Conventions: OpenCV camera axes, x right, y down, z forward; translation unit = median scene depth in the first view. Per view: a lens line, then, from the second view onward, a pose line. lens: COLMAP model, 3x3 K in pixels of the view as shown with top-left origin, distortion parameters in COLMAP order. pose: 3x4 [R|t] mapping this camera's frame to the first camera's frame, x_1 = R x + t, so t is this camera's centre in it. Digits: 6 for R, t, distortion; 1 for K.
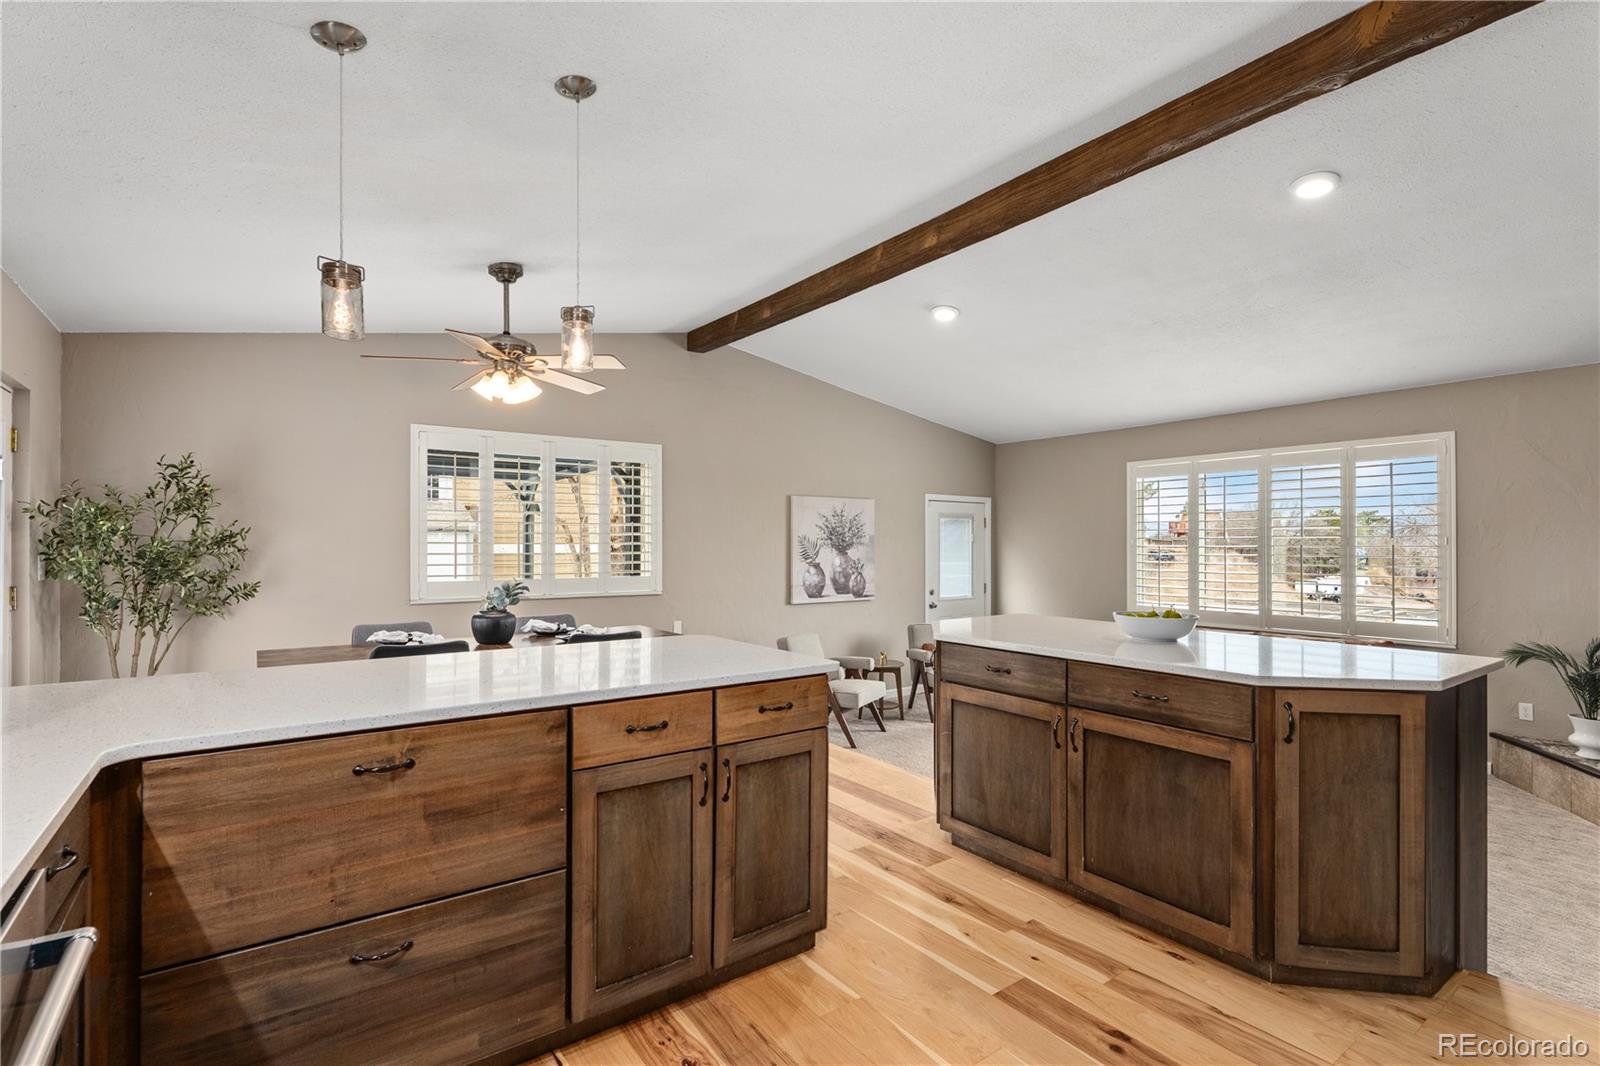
lens RADIAL K [[739.4, 0, 812.1], [0, 739.4, 534.8], [0, 0, 1]] dist [-0.001518, -0.000260]
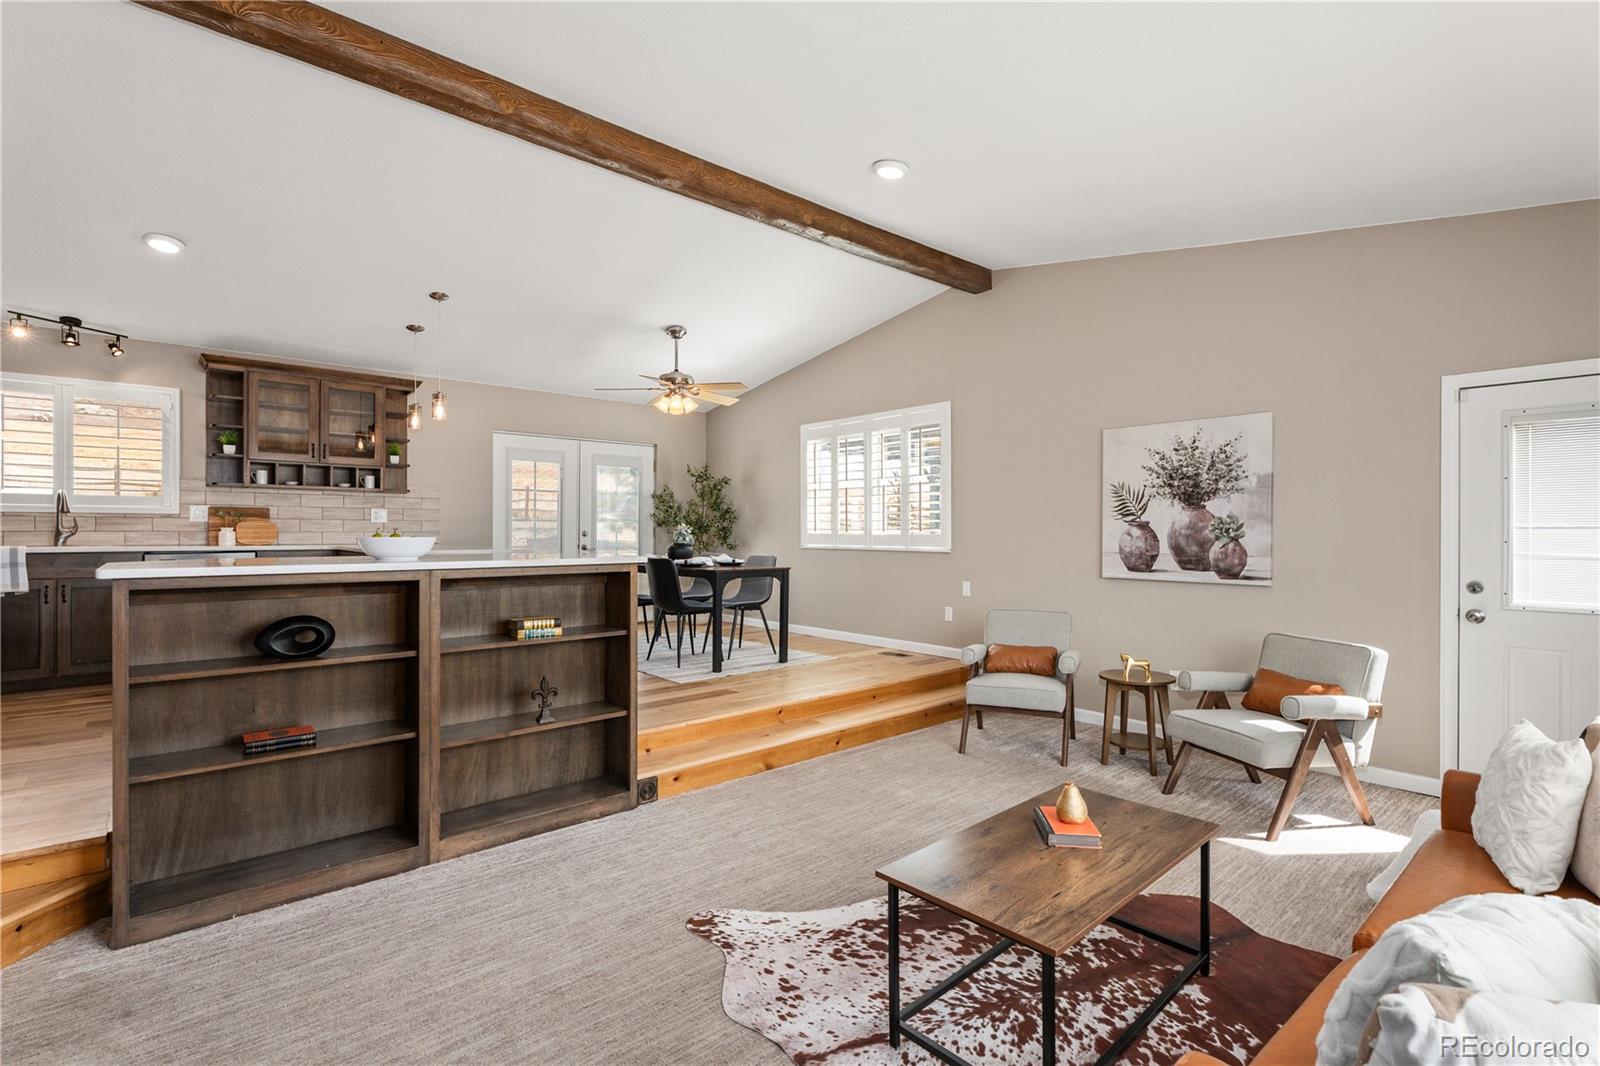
lens RADIAL K [[739.4, 0, 812.1], [0, 739.4, 534.8], [0, 0, 1]] dist [-0.001518, -0.000260]
pose [[0.086821, 0.004144, -0.996215, 0.658478], [0.012095, 0.999913, 0.005214, 0.042615], [0.996151, -0.012501, 0.086763, 0.624589]]
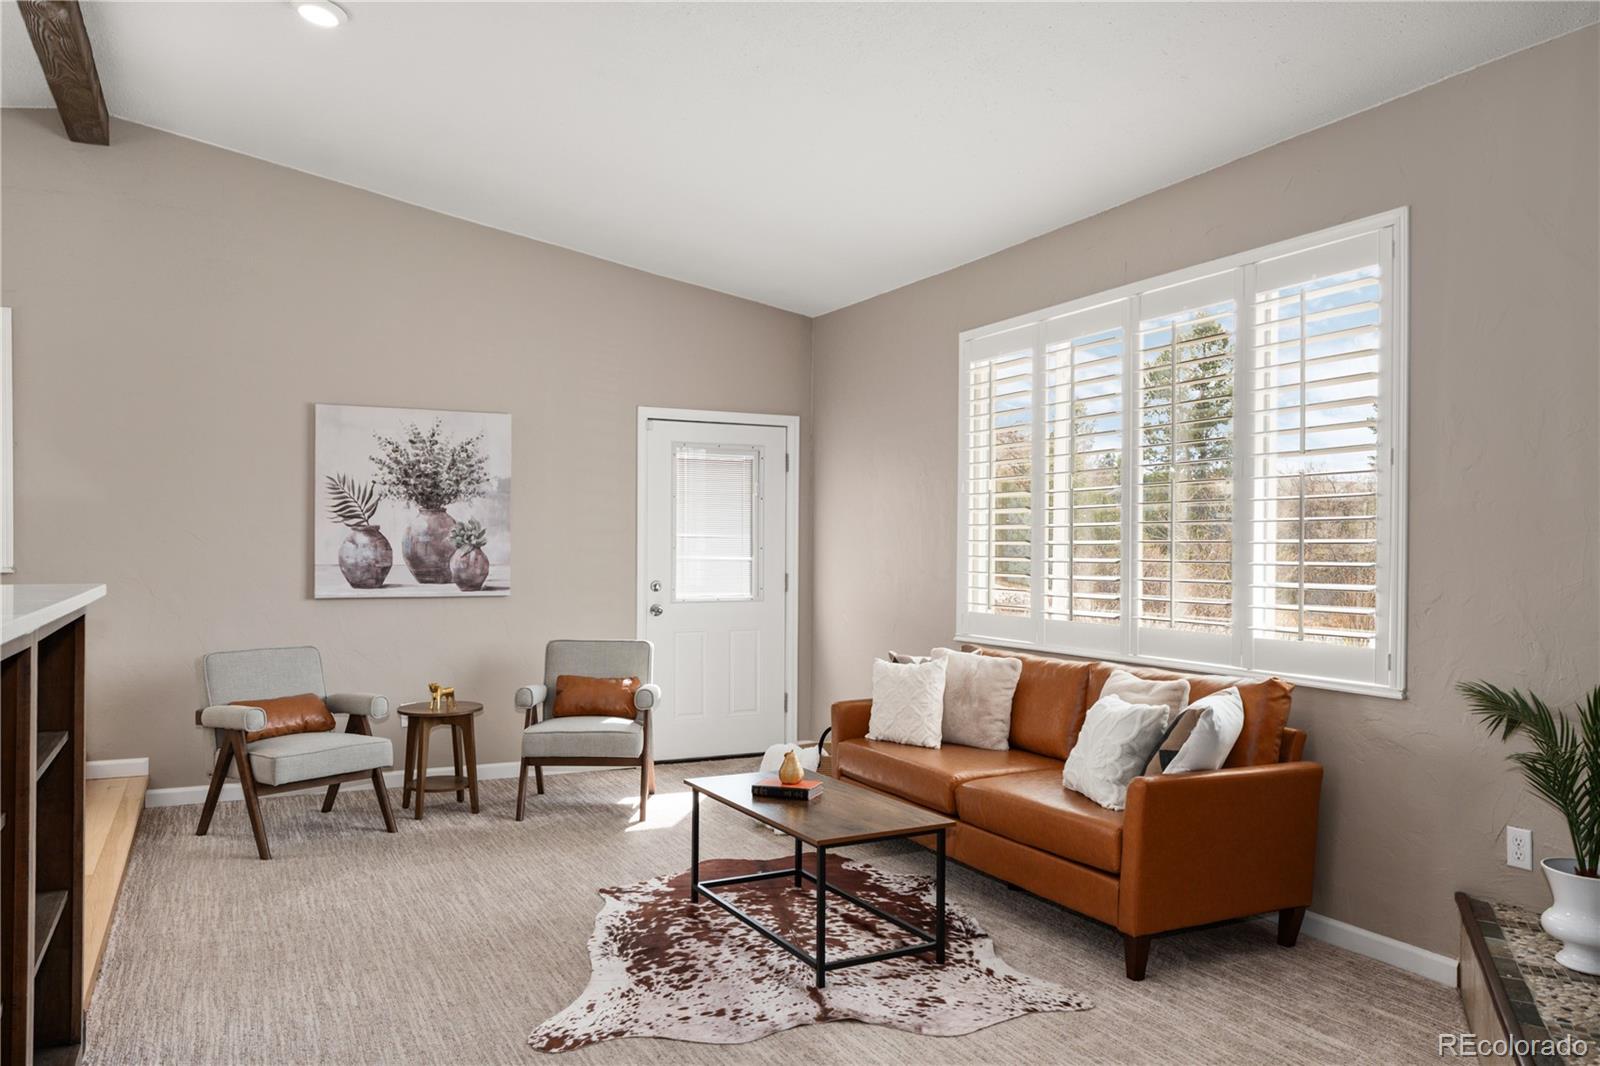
lens RADIAL K [[1138.0, 0, 809.1], [0, 1138.0, 540.0], [0, 0, 1]] dist [-0.057544, 0.050599]
pose [[0.987131, 0.003331, -0.159878, 0.462264], [-0.001758, 0.999949, 0.009980, 0.039262], [0.159903, -0.009570, 0.987086, 0.209287]]
